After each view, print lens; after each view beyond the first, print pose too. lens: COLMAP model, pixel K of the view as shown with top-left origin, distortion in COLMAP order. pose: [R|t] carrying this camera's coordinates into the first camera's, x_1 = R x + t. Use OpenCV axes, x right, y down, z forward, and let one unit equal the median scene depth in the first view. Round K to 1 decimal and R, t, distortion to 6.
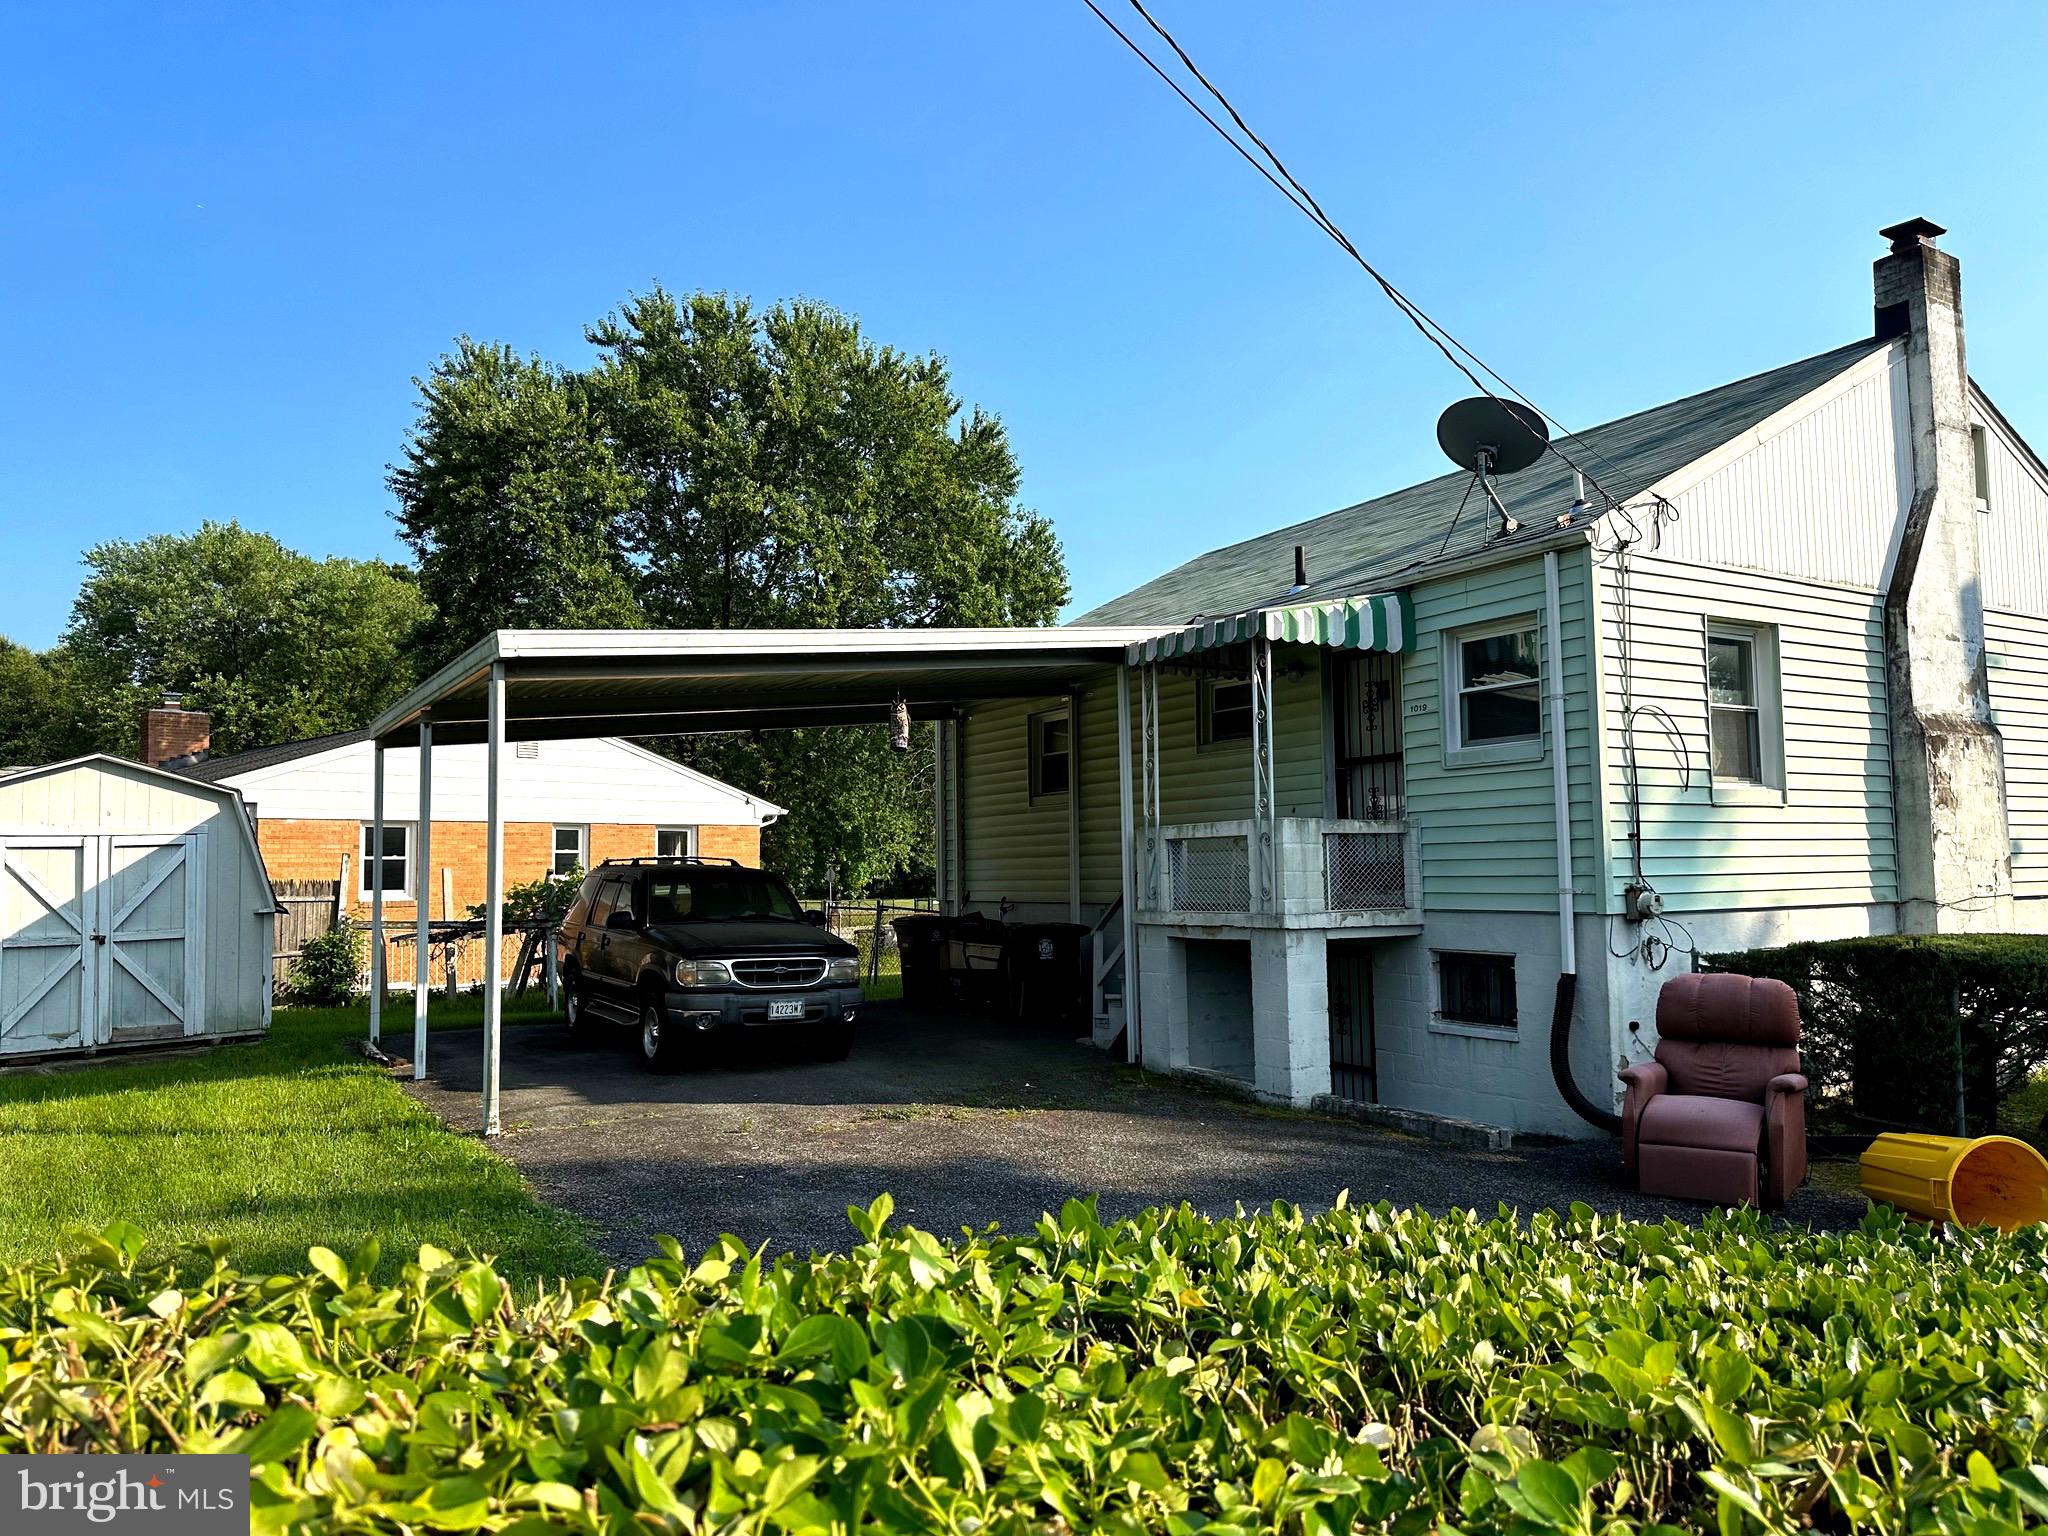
lens RADIAL K [[1444.4, 0, 1024.0], [0, 1444.4, 768.0], [0, 0, 1]] dist [0.140919, -0.201880]
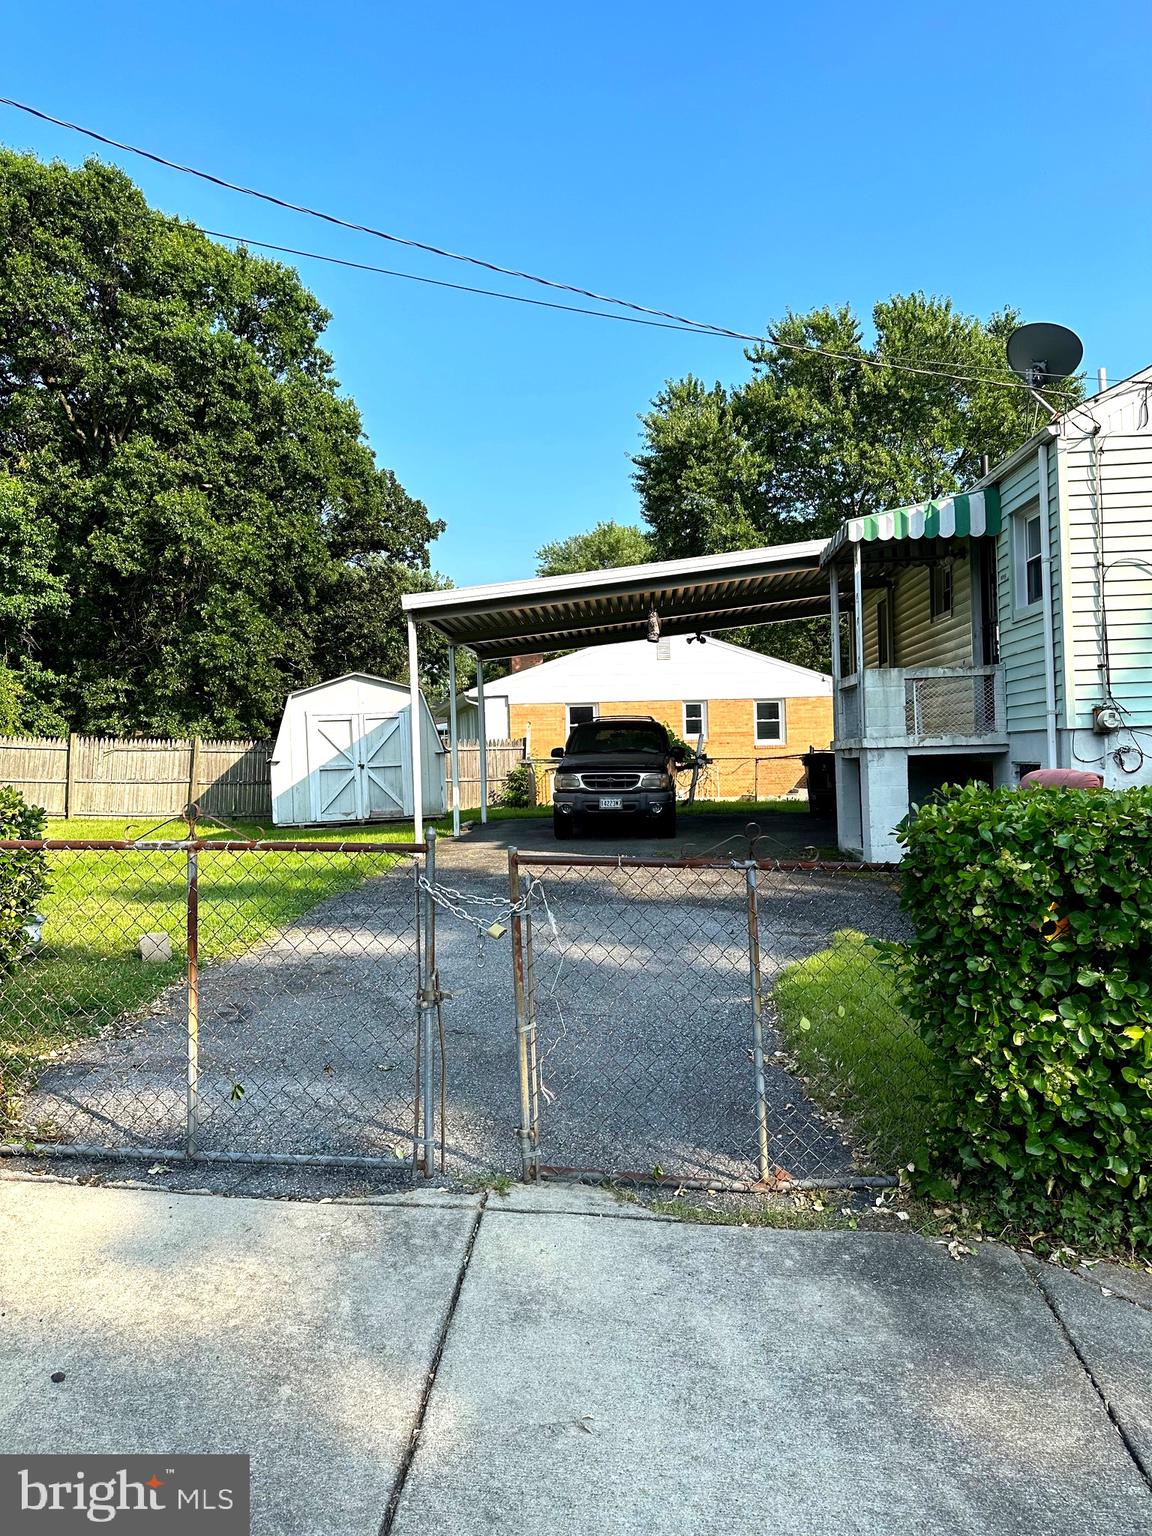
lens RADIAL K [[1083.3, 0, 576.0], [0, 1083.3, 768.0], [0, 0, 1]] dist [0.140919, -0.201880]
pose [[0.819586, -0.007270, -0.572910, 0.503195], [0.062273, 0.995126, 0.076458, 0.027855], [0.569561, -0.098341, 0.816045, -0.029391]]
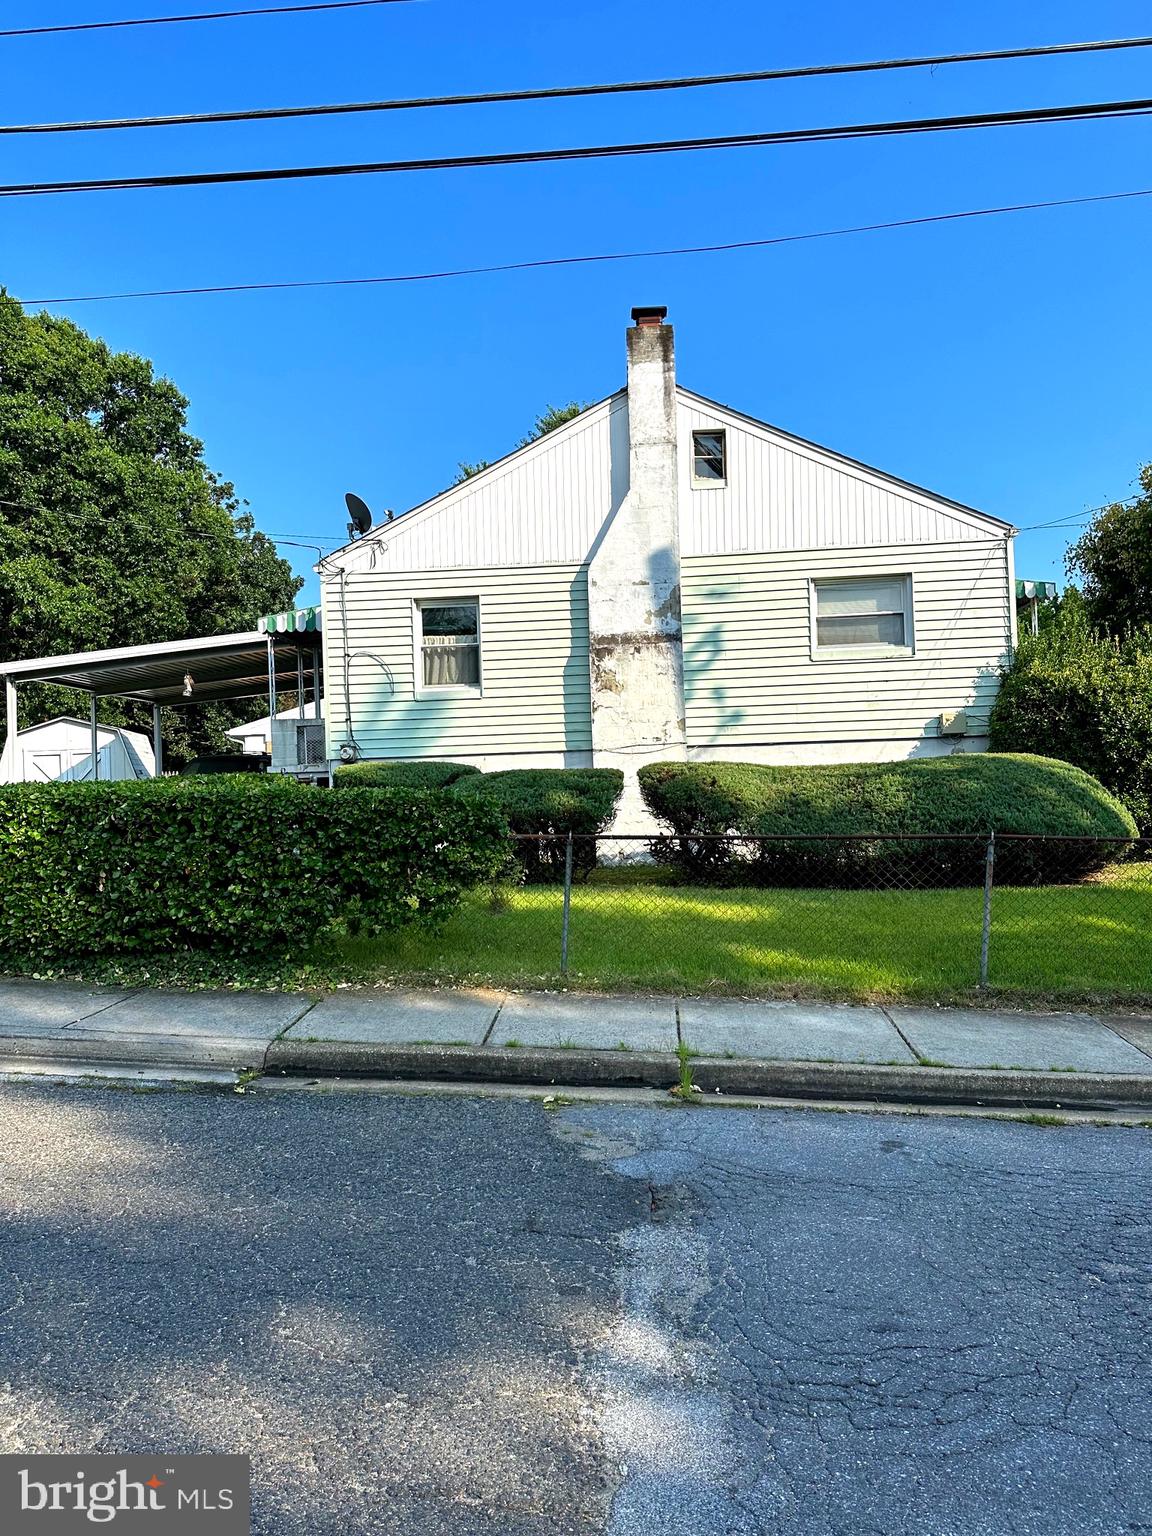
lens RADIAL K [[1073.3, 0, 574.2], [0, 1073.3, 799.6], [0, 0, 1]] dist [0.058255, -0.053663]
pose [[0.820785, -0.010604, -0.571138, 1.274135], [0.063611, 0.995306, 0.072937, 0.057290], [0.567684, -0.096197, 0.817607, -0.016822]]
